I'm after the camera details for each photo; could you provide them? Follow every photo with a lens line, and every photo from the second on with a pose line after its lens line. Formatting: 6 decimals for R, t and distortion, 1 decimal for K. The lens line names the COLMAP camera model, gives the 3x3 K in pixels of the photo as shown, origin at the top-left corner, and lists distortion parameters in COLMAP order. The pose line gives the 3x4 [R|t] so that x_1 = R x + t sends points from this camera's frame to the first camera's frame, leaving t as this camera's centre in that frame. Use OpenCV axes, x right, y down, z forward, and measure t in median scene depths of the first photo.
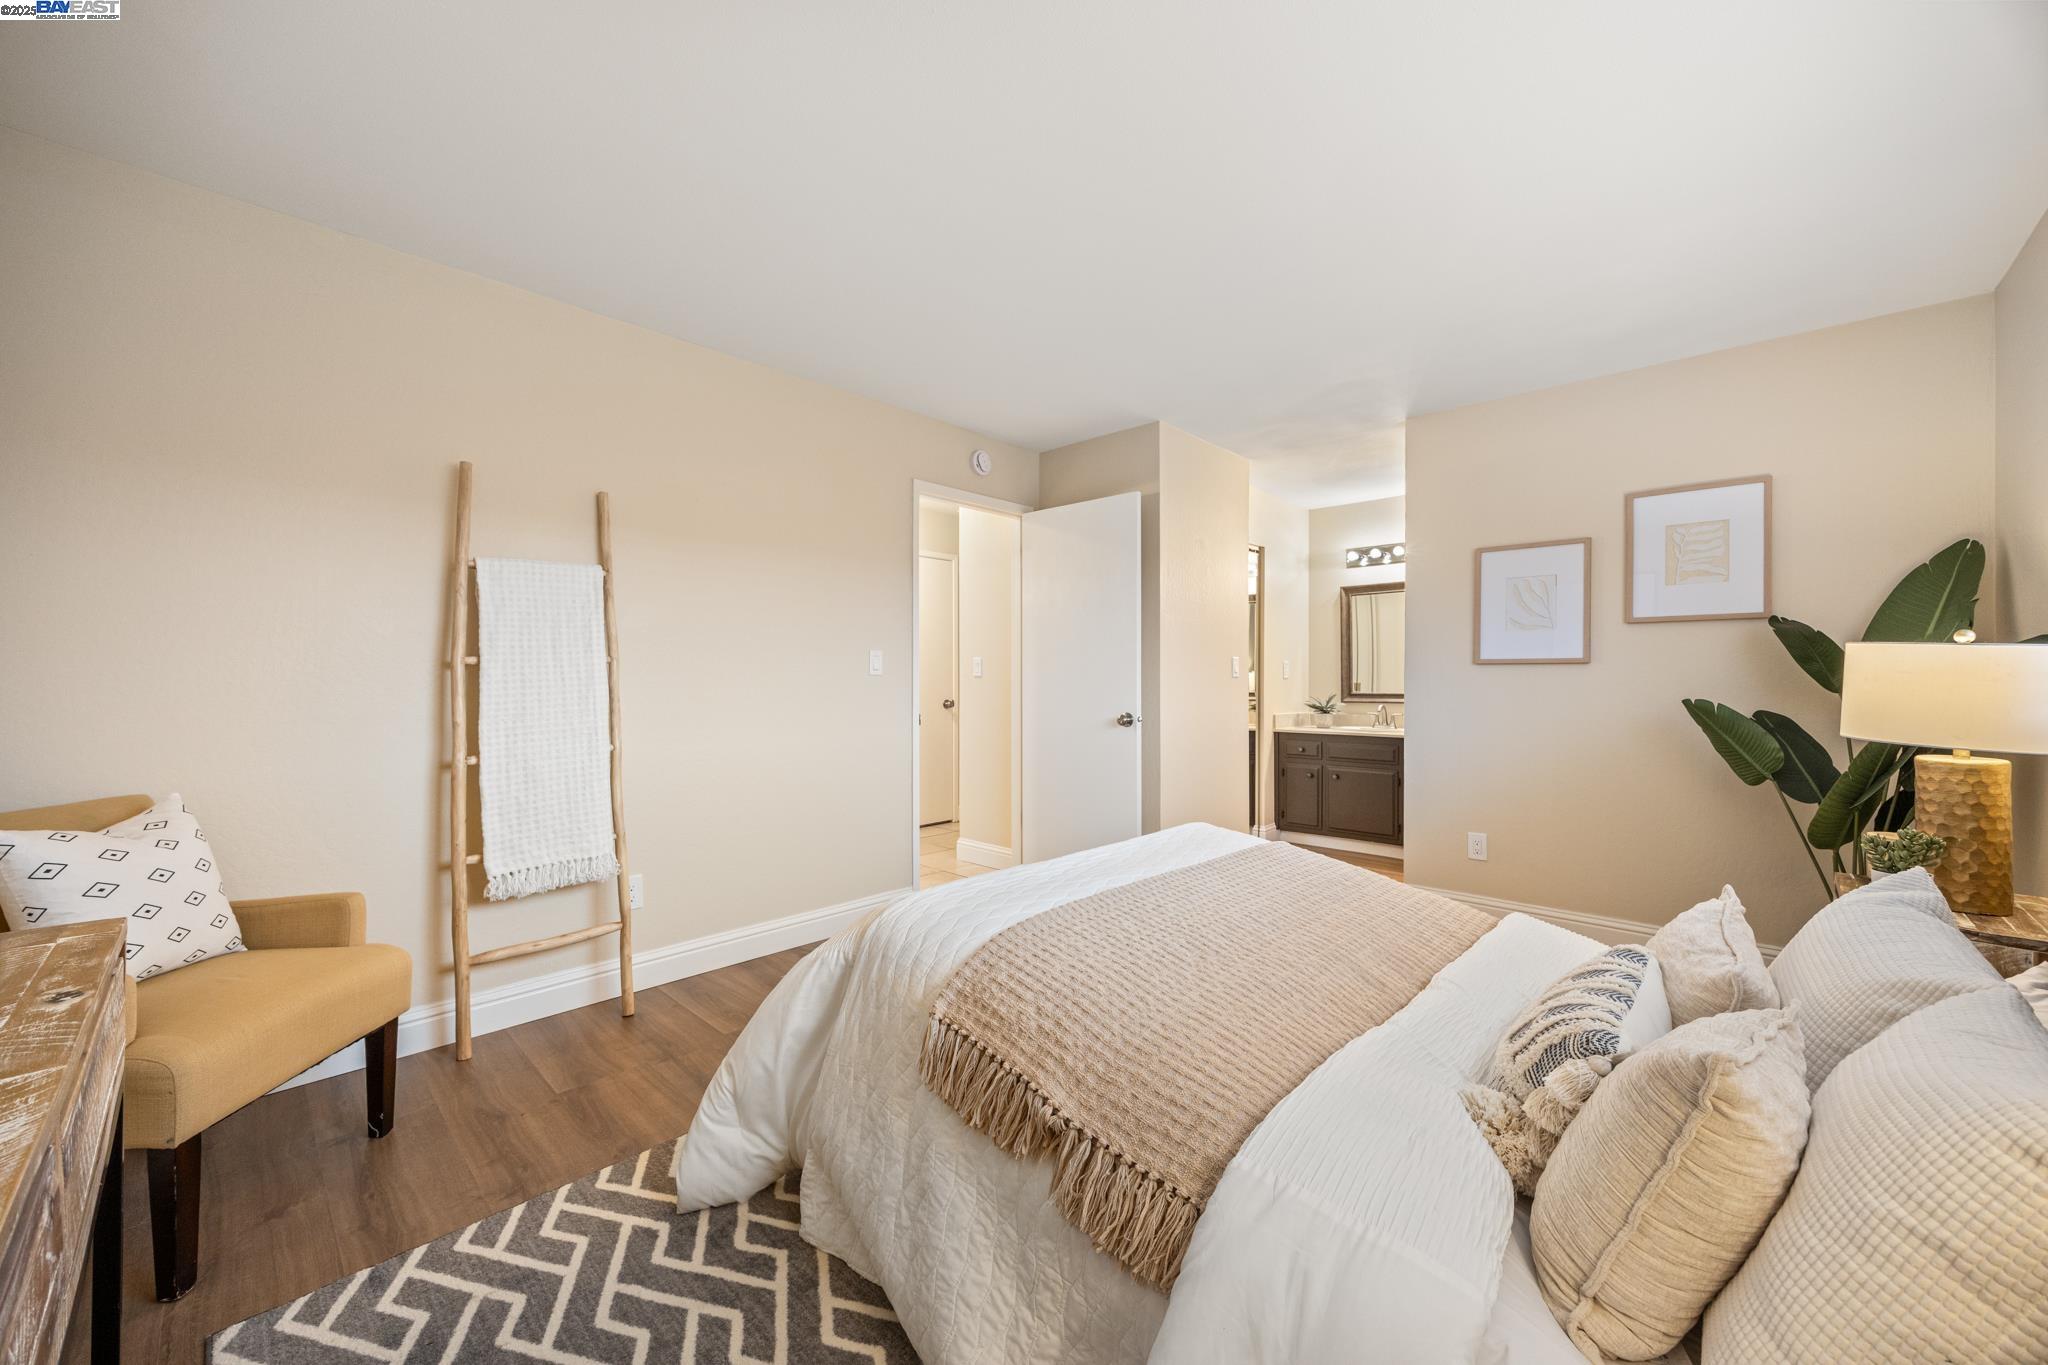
lens RADIAL K [[775.0, 0, 1021.4], [0, 775.0, 690.2], [0, 0, 1]] dist [-0.006418, 0.000133]
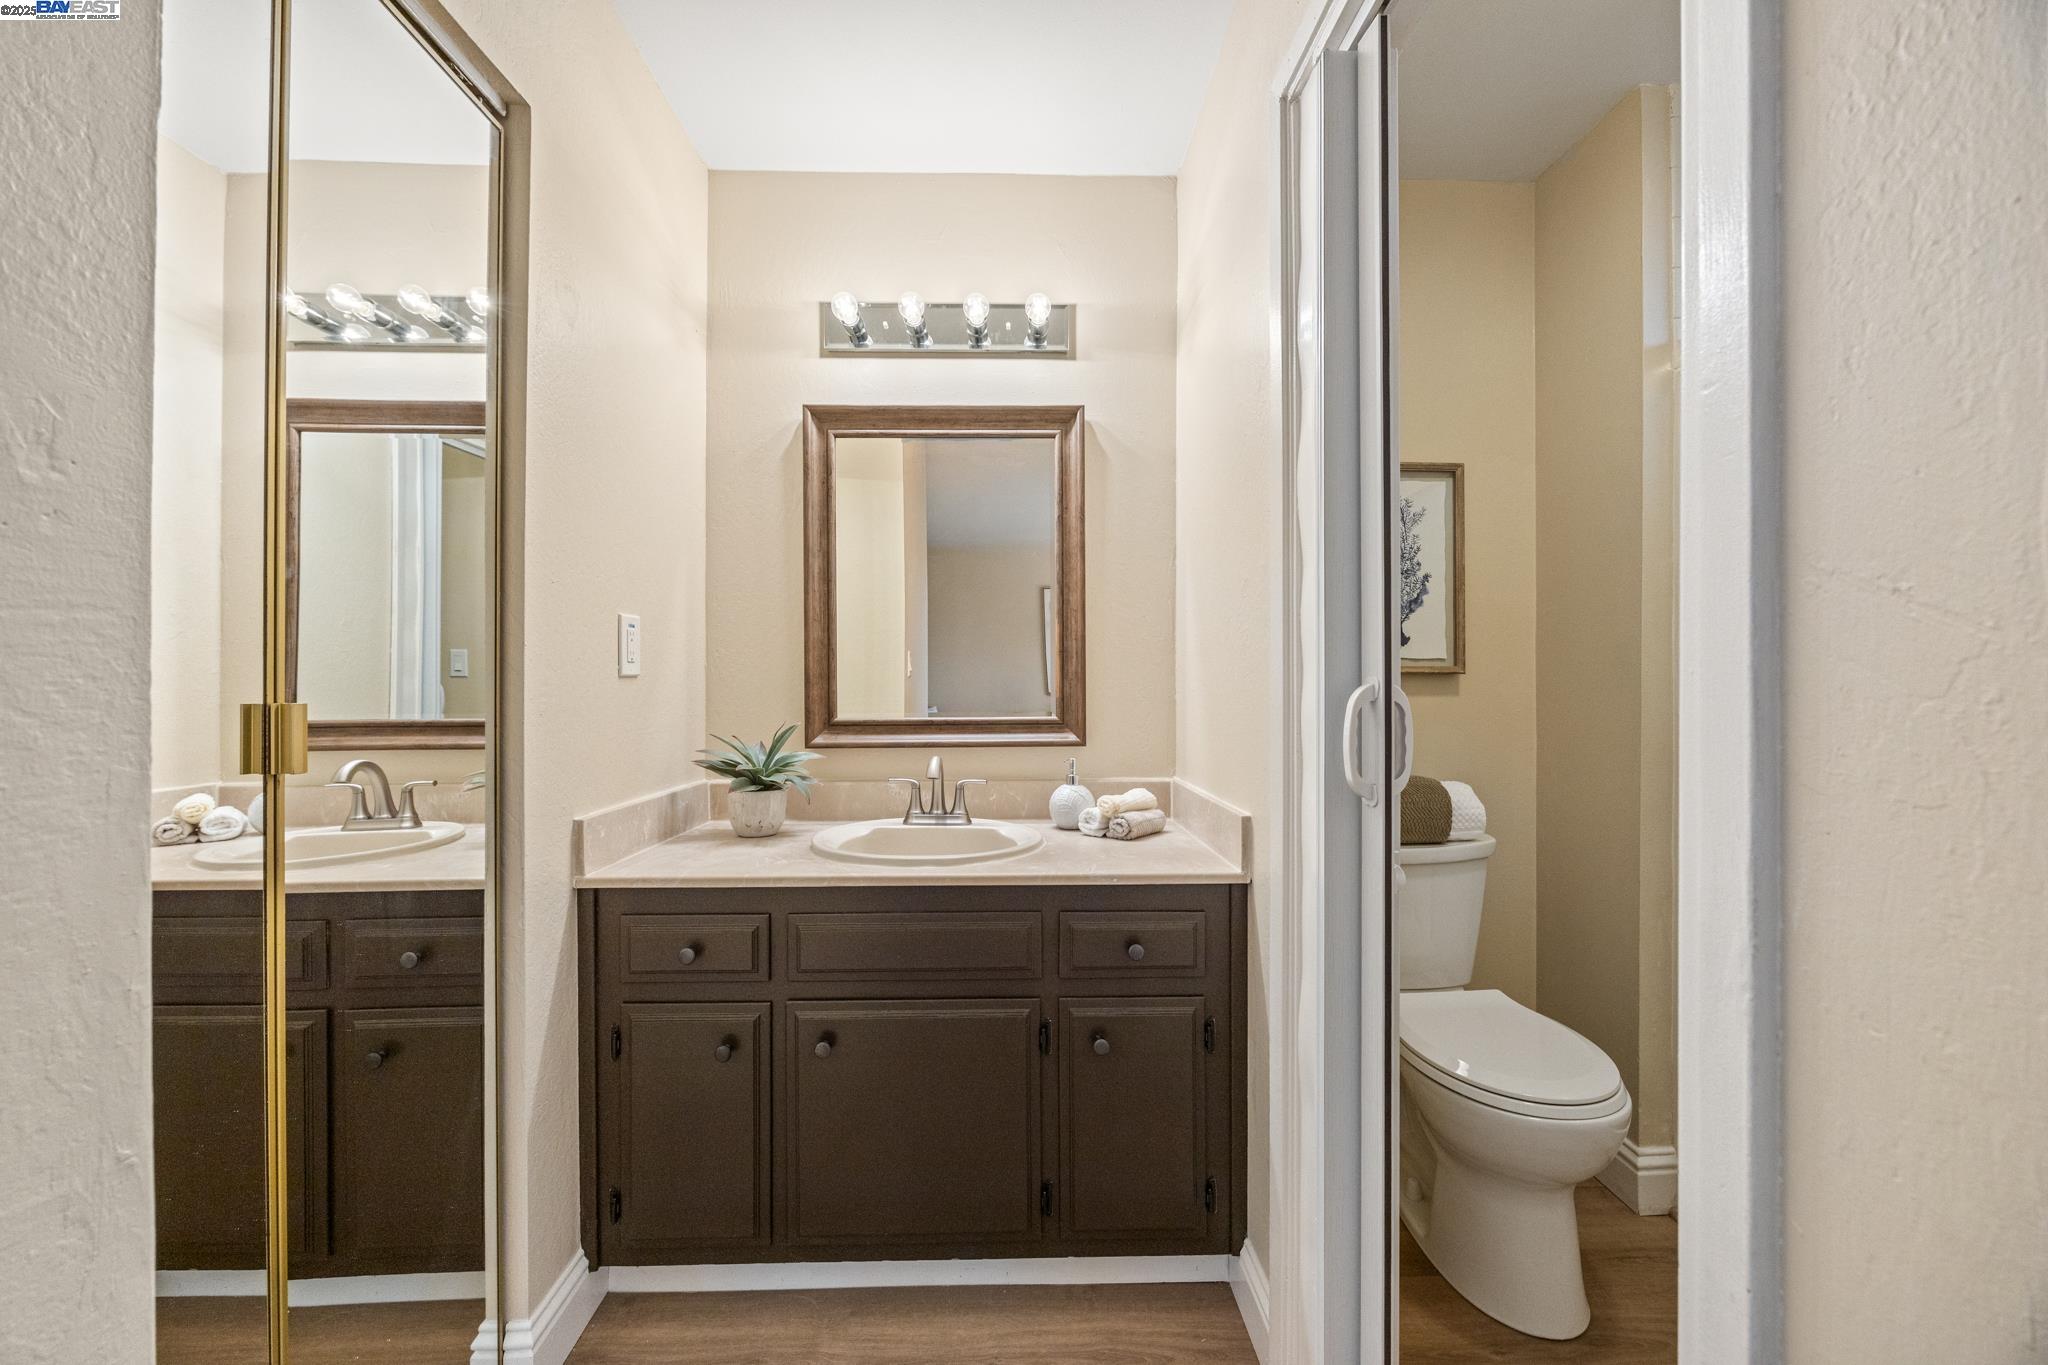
lens RADIAL K [[775.0, 0, 1021.4], [0, 775.0, 690.2], [0, 0, 1]] dist [-0.006418, 0.000133]
pose [[0.710199, 0.000233, 0.704001, 0.246585], [0.002945, 0.999990, -0.003302, -0.008473], [-0.703994, 0.004419, 0.710192, 0.705503]]
